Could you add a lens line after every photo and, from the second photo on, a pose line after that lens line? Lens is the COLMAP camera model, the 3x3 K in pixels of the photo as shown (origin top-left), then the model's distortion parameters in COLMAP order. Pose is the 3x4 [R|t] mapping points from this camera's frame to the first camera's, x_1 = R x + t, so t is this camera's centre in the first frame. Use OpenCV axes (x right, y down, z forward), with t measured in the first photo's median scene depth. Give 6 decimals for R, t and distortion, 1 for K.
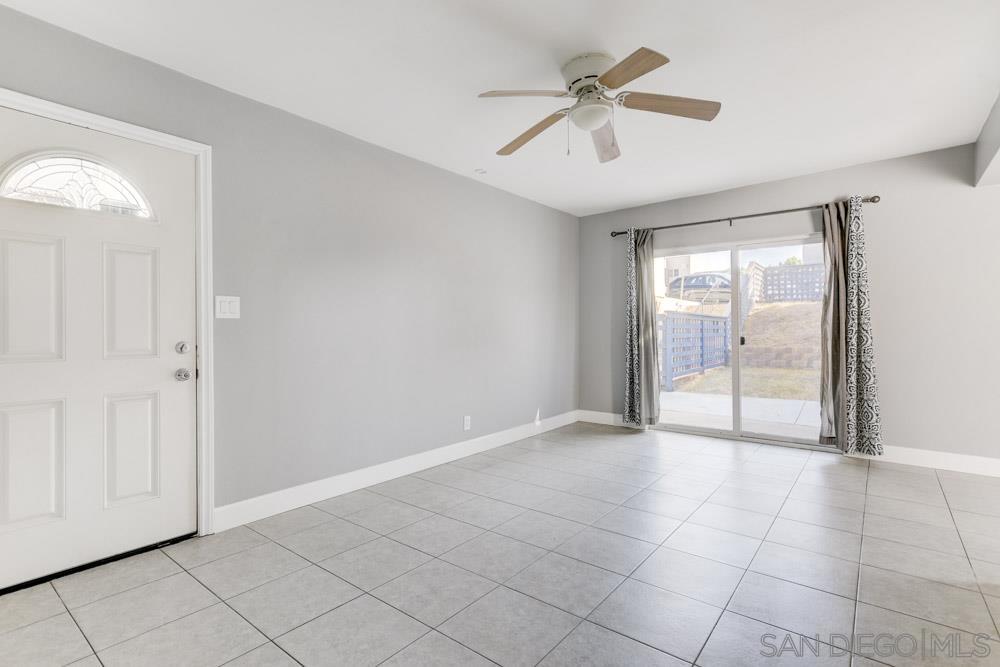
lens RADIAL K [[475.0, 0, 495.2], [0, 475.0, 329.9], [0, 0, 1]] dist [-0.008673, 0.007345]
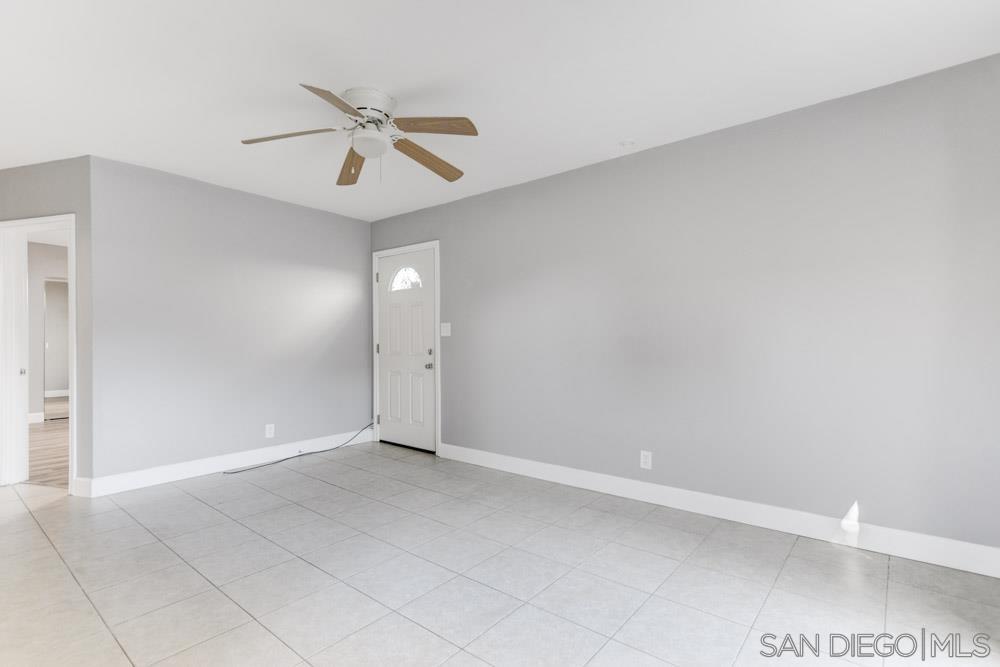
lens RADIAL K [[475.0, 0, 486.2], [0, 475.0, 340.4], [0, 0, 1]] dist [-0.008673, 0.007345]
pose [[-0.016678, 0.011588, -0.999794, 0.684252], [0.014248, 0.999834, 0.011351, -0.014870], [0.999759, -0.014056, -0.016840, 0.701414]]
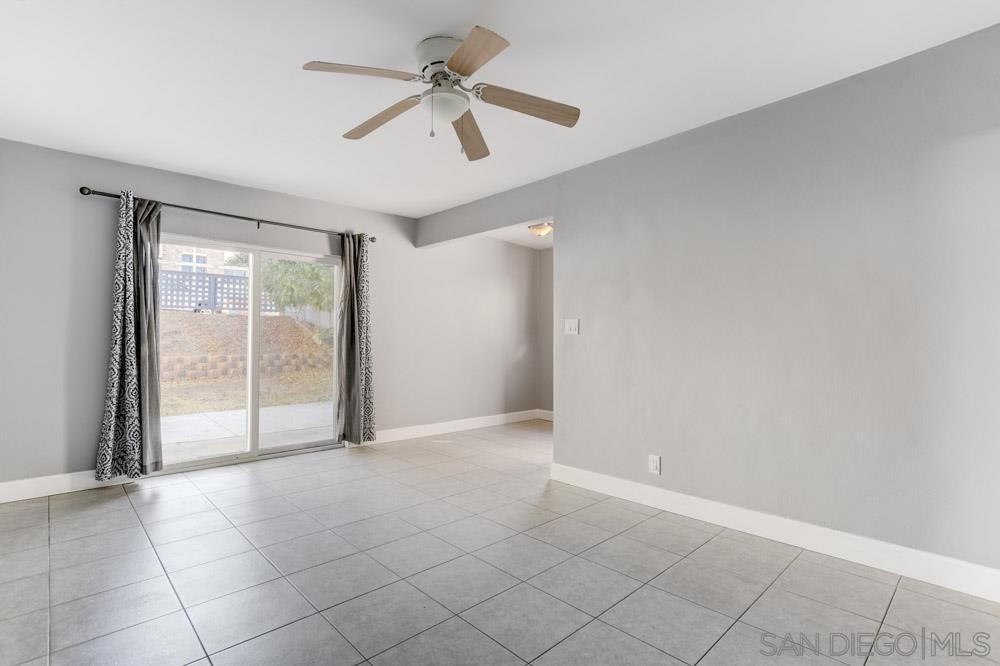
lens RADIAL K [[475.0, 0, 501.3], [0, 475.0, 322.7], [0, 0, 1]] dist [-0.008673, 0.007345]
pose [[0.135775, 0.040534, 0.989910, -0.369445], [-0.007833, 0.999175, -0.039839, -0.002315], [-0.990709, -0.002345, 0.135980, 0.429953]]
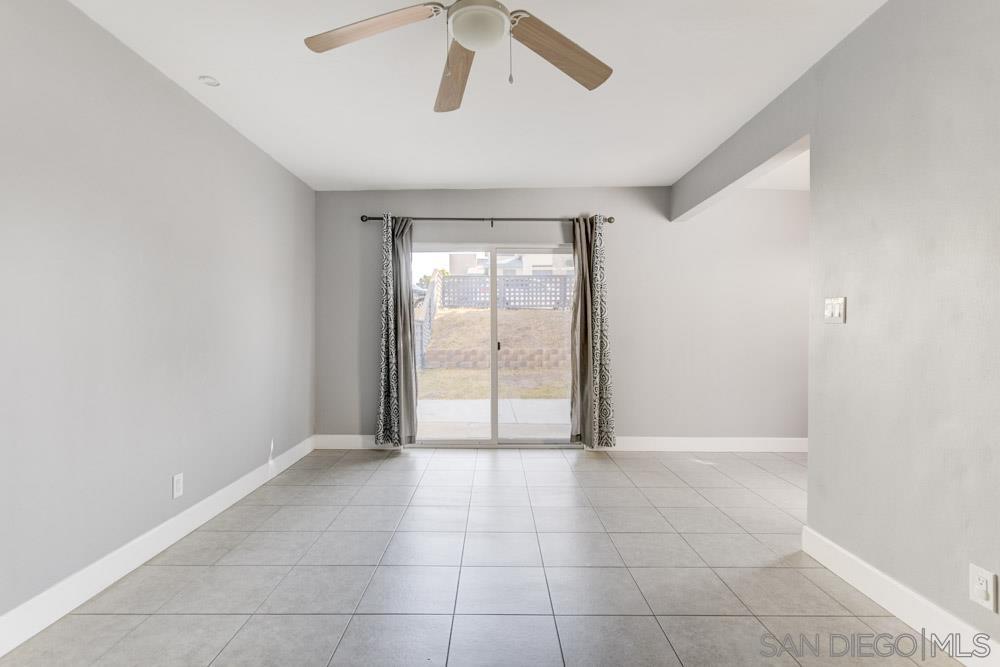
lens RADIAL K [[485.6, 0, 492.0], [0, 485.6, 334.5], [0, 0, 1]] dist [-0.003411, 0.003779]
pose [[0.782952, 0.003486, 0.622072, -0.123557], [-0.006449, 0.999976, 0.002513, -0.003460], [-0.622048, -0.005979, 0.782956, 0.240785]]
